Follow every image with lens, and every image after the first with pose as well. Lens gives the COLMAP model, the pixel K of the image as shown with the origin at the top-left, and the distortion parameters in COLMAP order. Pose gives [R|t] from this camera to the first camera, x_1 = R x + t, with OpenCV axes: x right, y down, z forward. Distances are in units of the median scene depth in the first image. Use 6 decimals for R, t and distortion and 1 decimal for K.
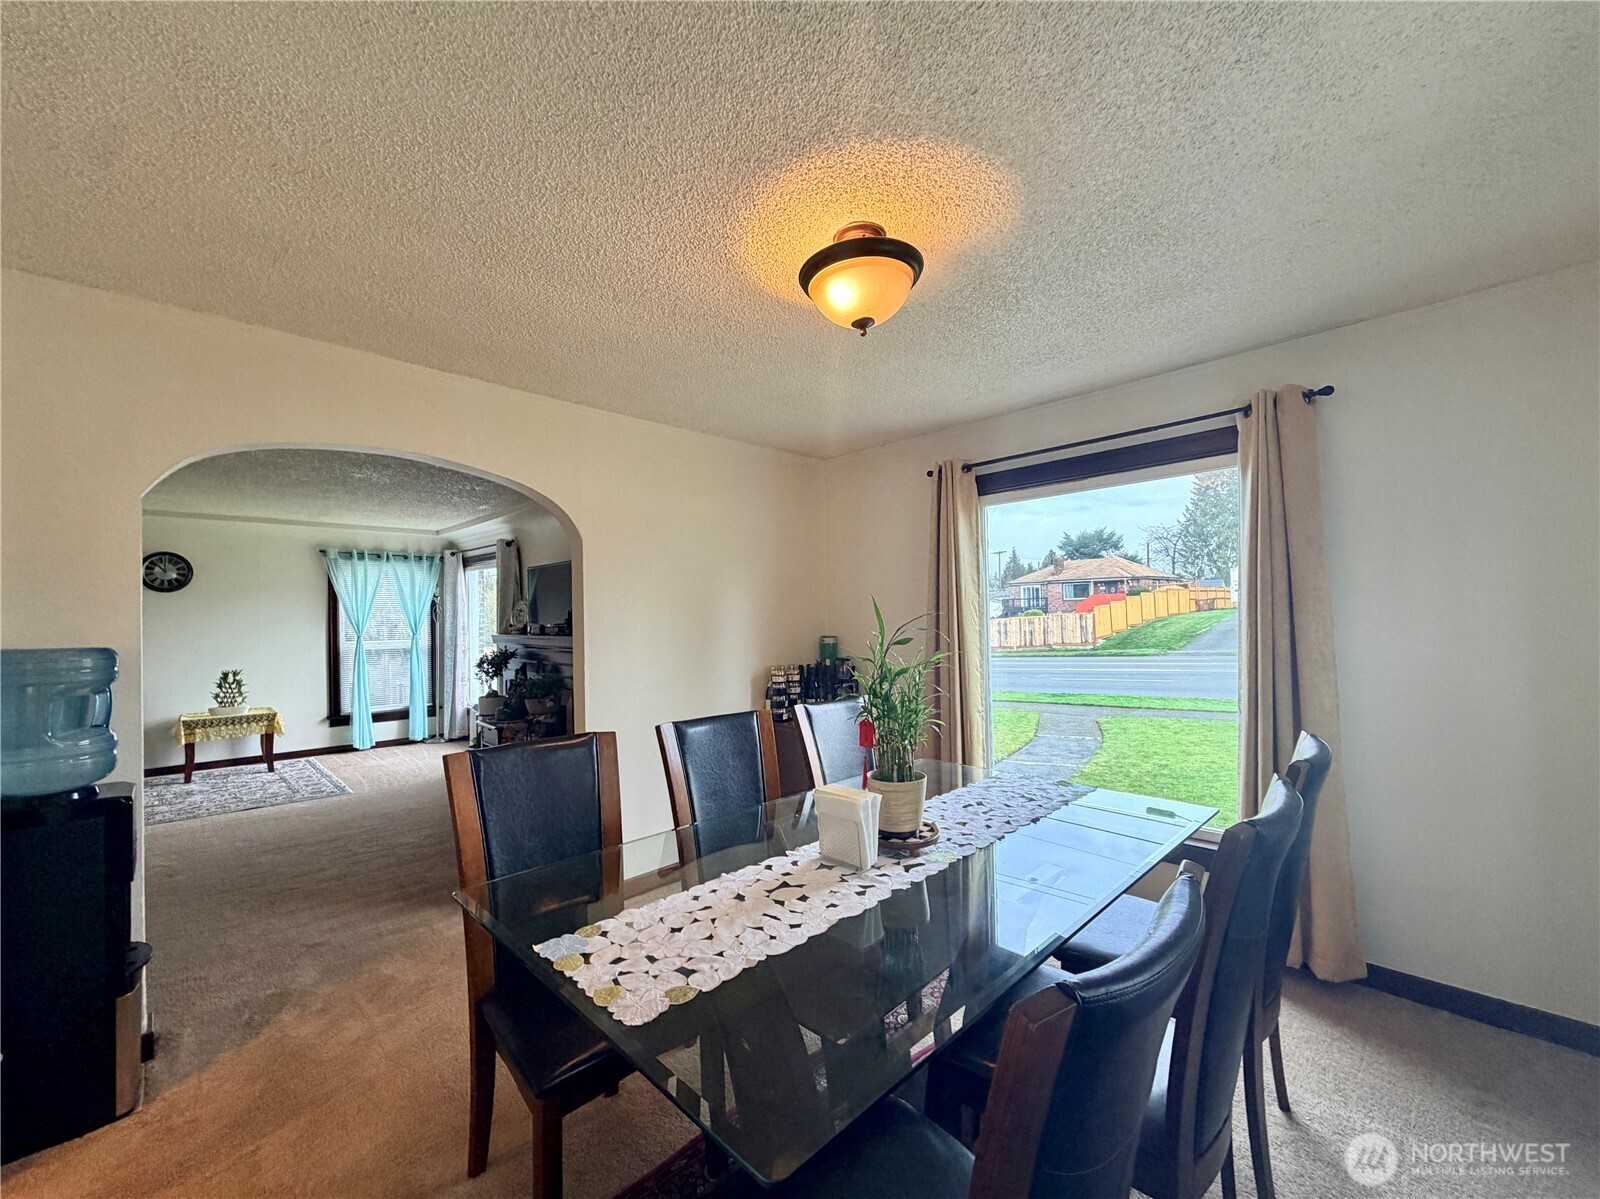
lens RADIAL K [[649.4, 0, 794.2], [0, 649.4, 599.7], [0, 0, 1]] dist [-0.001185, -0.000413]
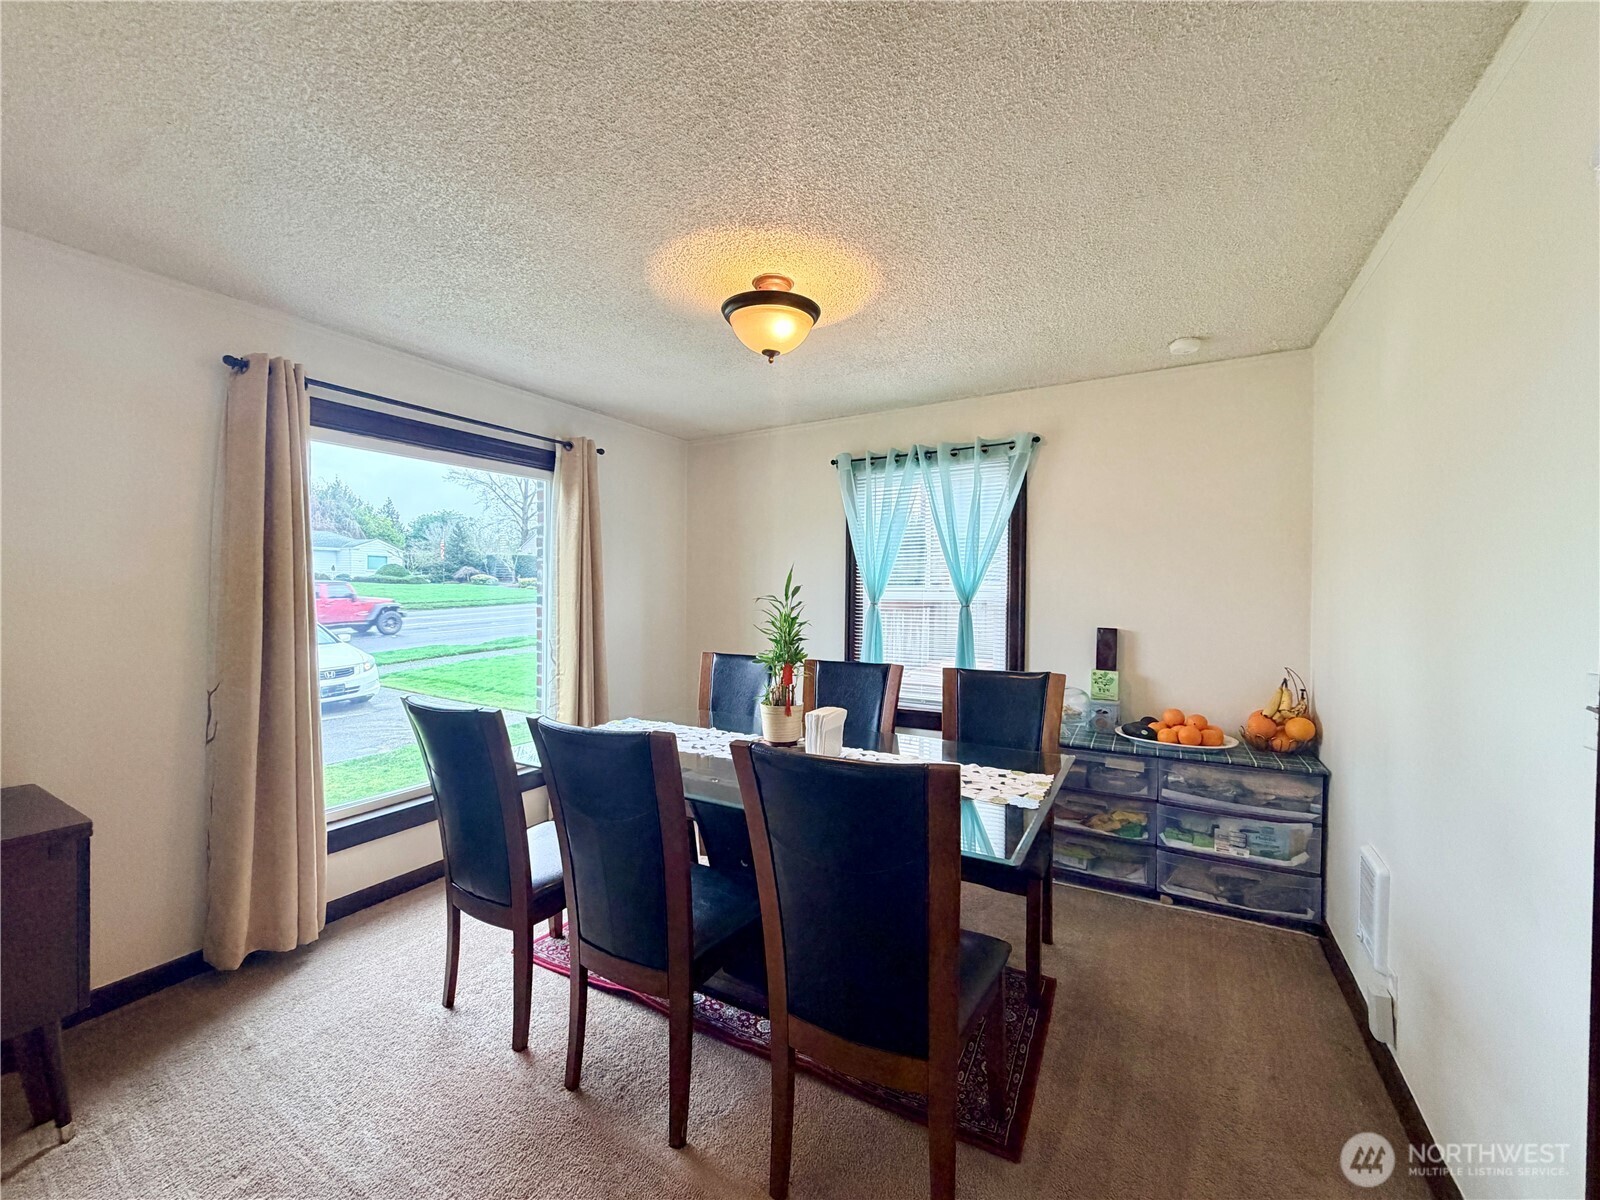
lens RADIAL K [[640.9, 0, 800.2], [0, 640.9, 603.9], [0, 0, 1]] dist [0.008557, -0.000203]
pose [[-0.289719, -0.003366, 0.957106, -0.770174], [-0.023267, 0.999723, -0.003527, 0.042440], [-0.956829, -0.023291, -0.289717, 0.916186]]
